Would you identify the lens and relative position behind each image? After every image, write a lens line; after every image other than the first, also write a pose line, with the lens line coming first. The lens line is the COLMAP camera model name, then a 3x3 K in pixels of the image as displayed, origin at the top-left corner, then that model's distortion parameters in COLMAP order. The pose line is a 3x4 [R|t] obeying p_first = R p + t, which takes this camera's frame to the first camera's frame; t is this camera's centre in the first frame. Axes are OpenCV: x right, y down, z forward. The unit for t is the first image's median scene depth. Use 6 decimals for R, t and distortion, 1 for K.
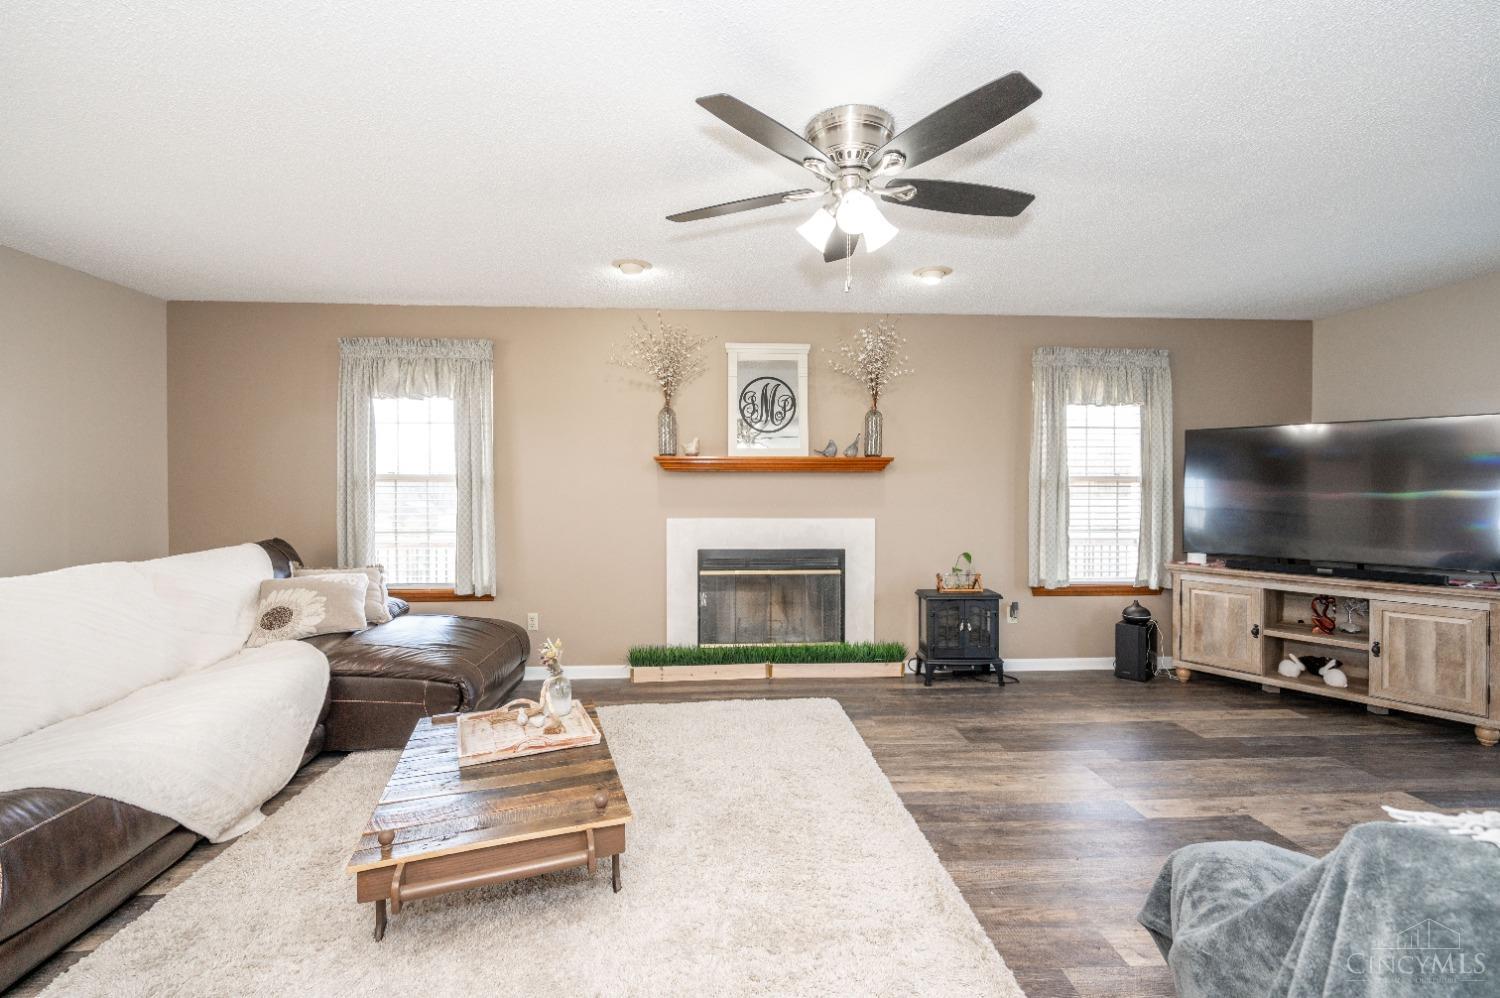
lens RADIAL K [[658.2, 0, 749.2], [0, 658.2, 493.9], [0, 0, 1]] dist [0.000296, -0.000260]
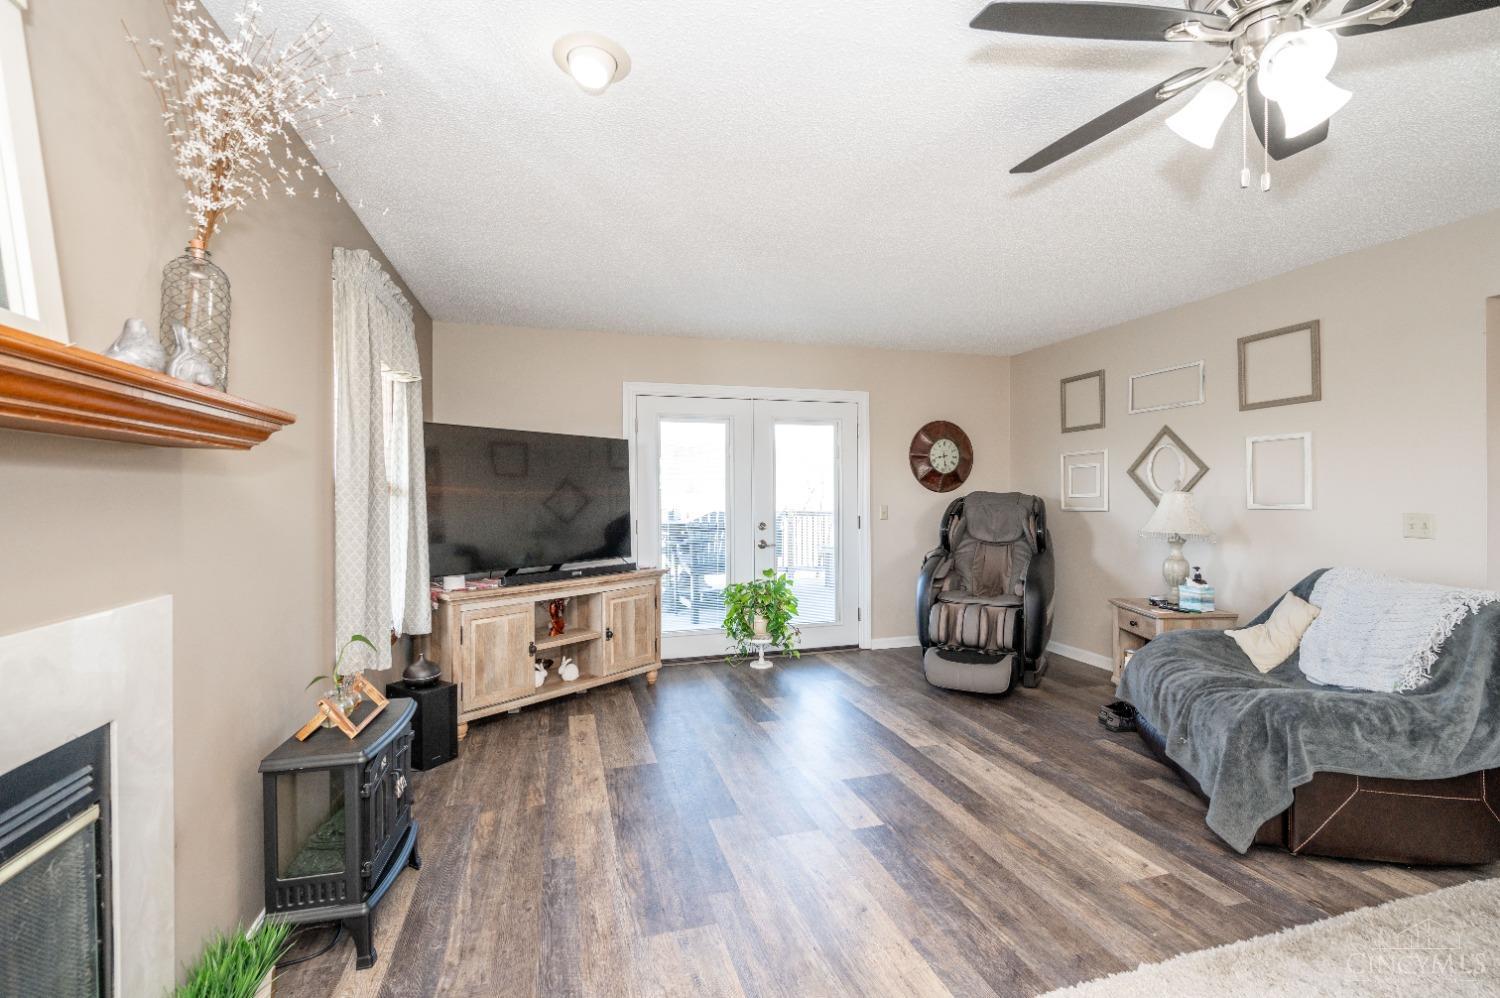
lens RADIAL K [[658.2, 0, 749.2], [0, 658.2, 493.9], [0, 0, 1]] dist [0.000296, -0.000260]
pose [[-0.221946, -0.001665, 0.975057, -0.218745], [0.011342, 0.999926, 0.004289, -0.012883], [-0.974993, 0.012011, -0.221911, 0.937895]]
